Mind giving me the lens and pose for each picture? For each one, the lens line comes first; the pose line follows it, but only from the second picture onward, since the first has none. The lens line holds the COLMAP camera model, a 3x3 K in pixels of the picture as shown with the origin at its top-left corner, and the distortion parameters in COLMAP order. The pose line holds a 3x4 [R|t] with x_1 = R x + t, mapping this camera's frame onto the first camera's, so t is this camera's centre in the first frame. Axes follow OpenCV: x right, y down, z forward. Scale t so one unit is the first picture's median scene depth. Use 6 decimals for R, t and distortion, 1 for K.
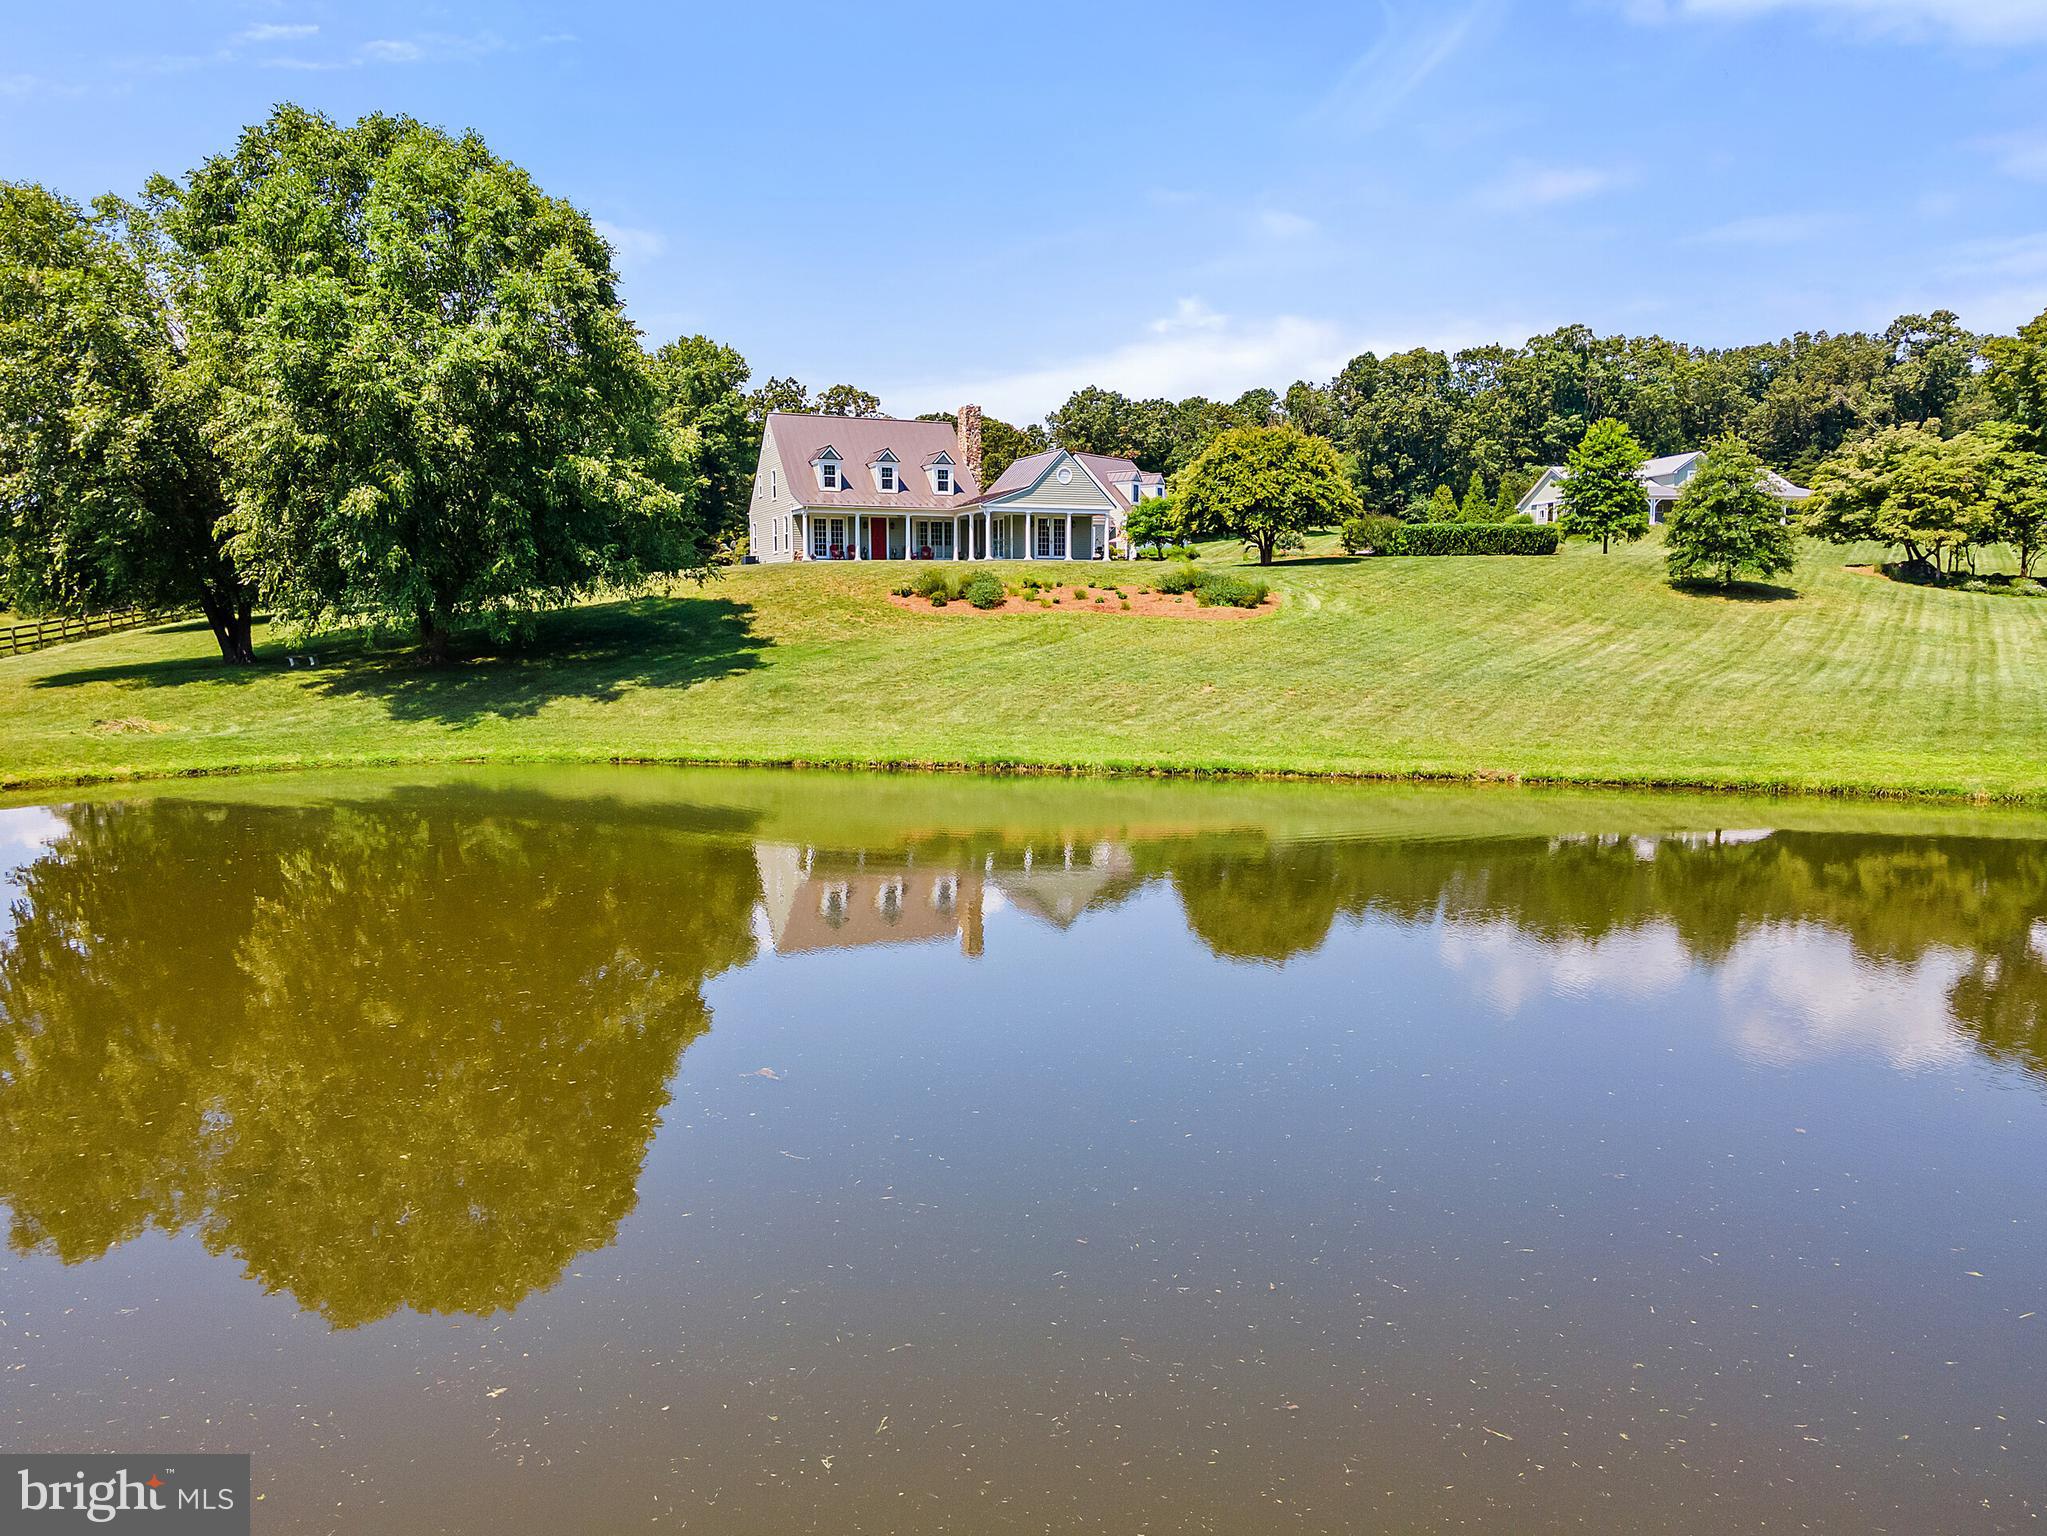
lens RADIAL K [[1543.8, 0, 1122.0], [0, 1543.8, 730.8], [0, 0, 1]] dist [0.025092, 0.026905]
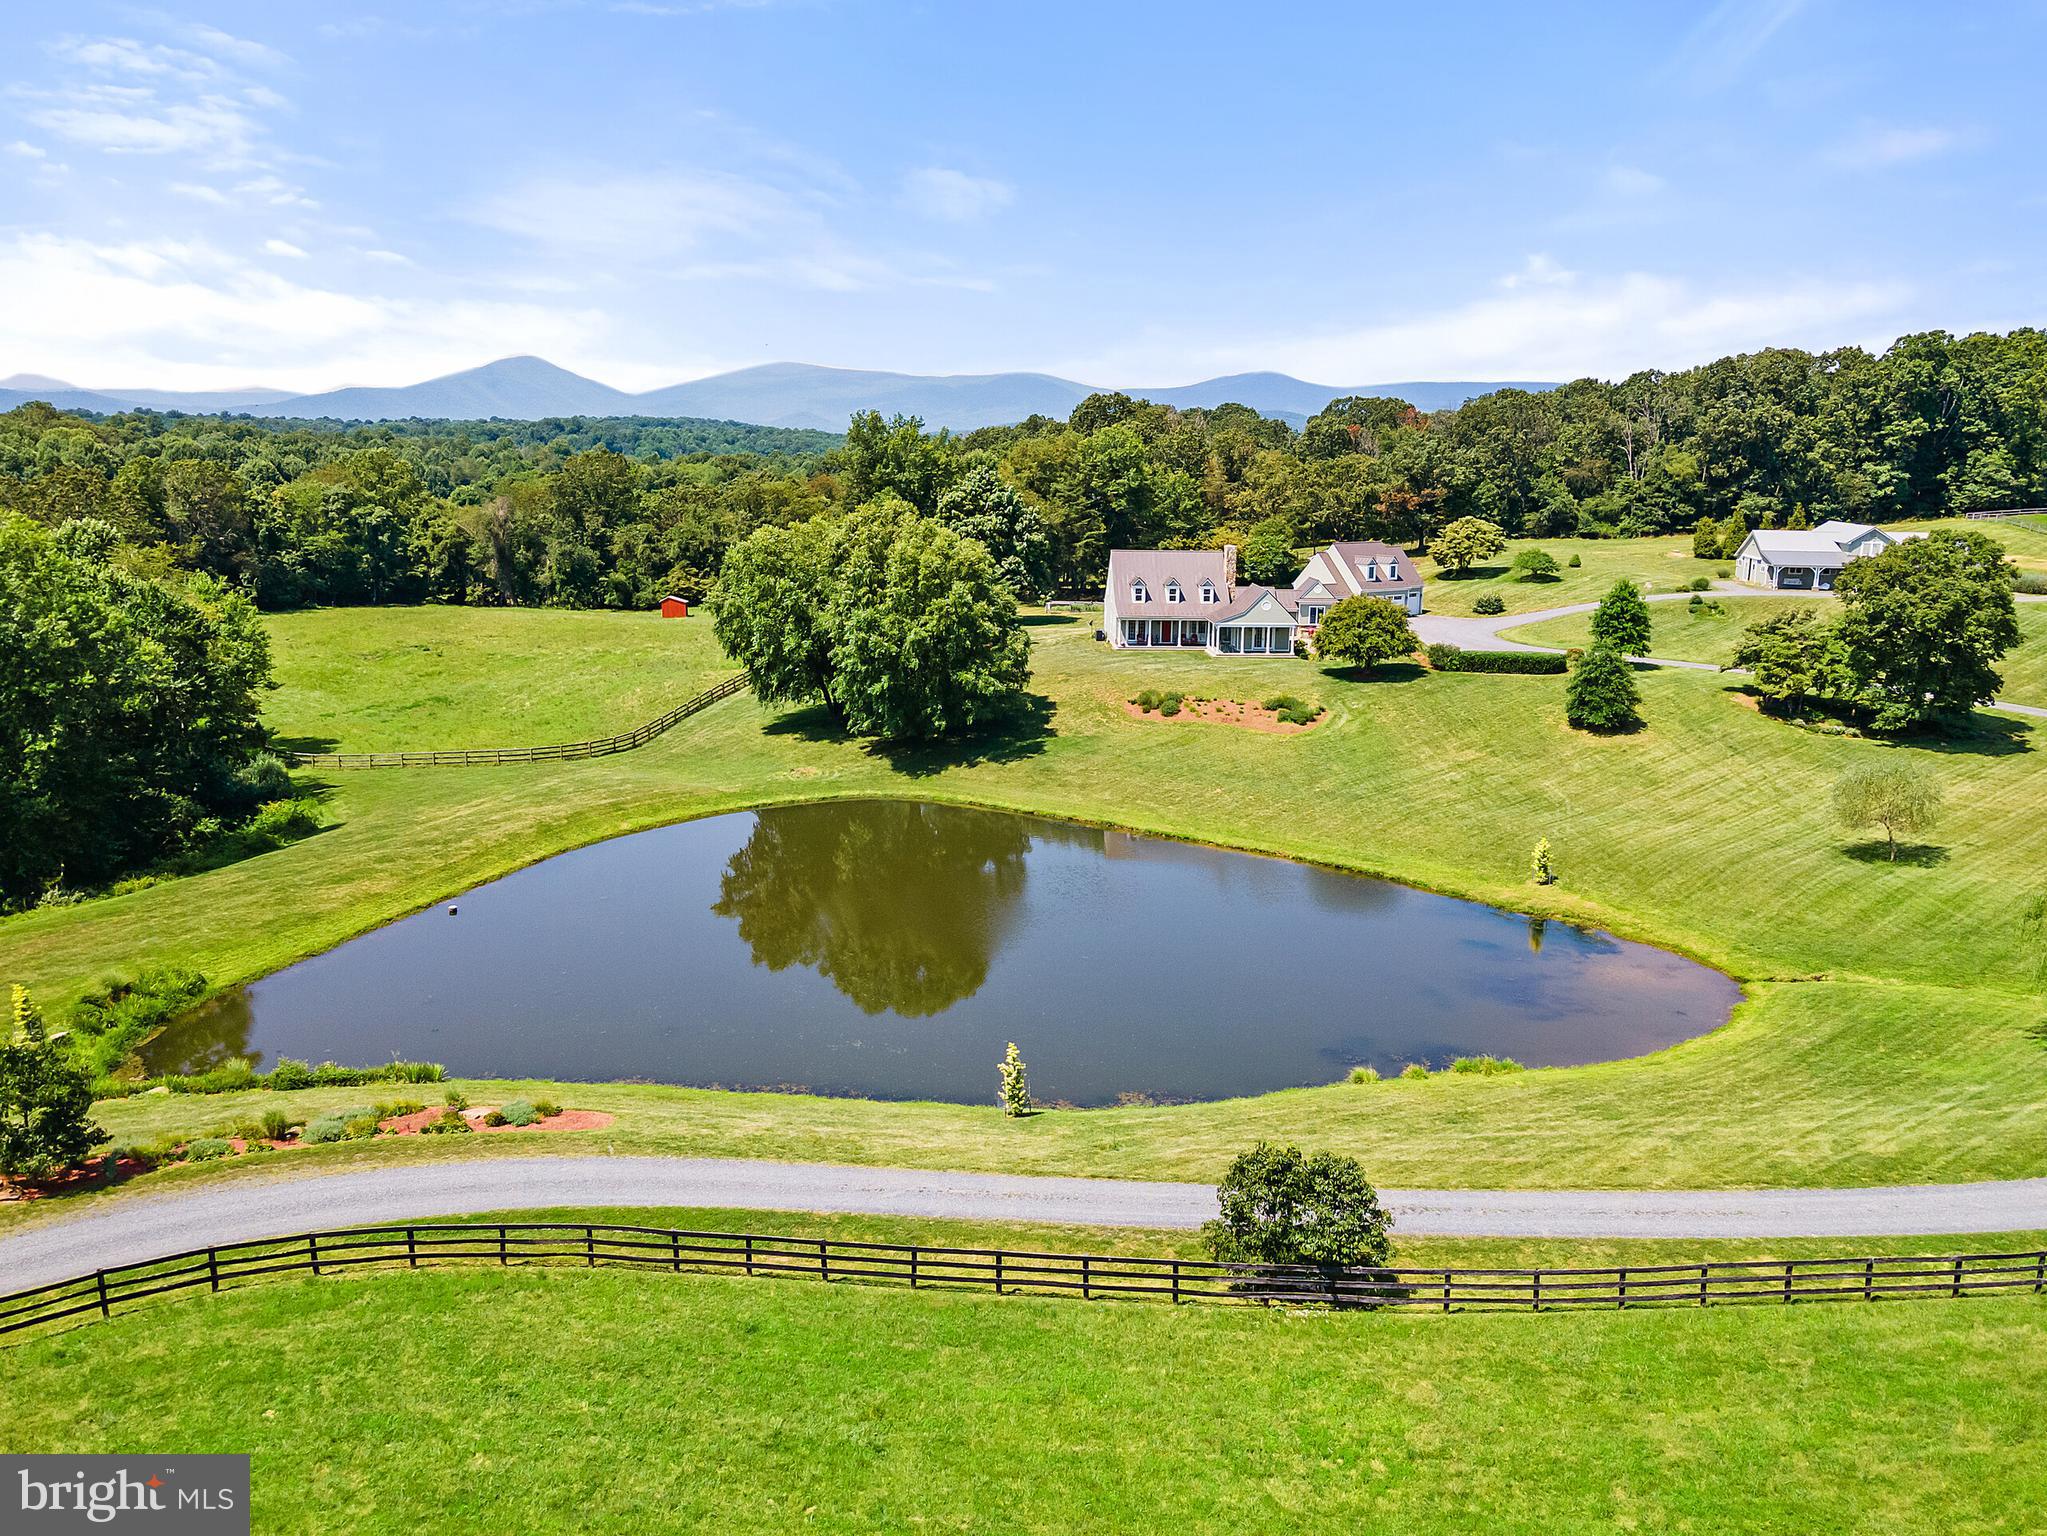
lens RADIAL K [[1543.8, 0, 1072.4], [0, 1543.8, 712.0], [0, 0, 1]] dist [0.025092, 0.026905]
pose [[0.928227, 0.084321, -0.362332, 0.513297], [-0.049227, 0.993249, 0.105036, -0.284511], [0.368743, -0.079661, 0.926112, -0.872685]]
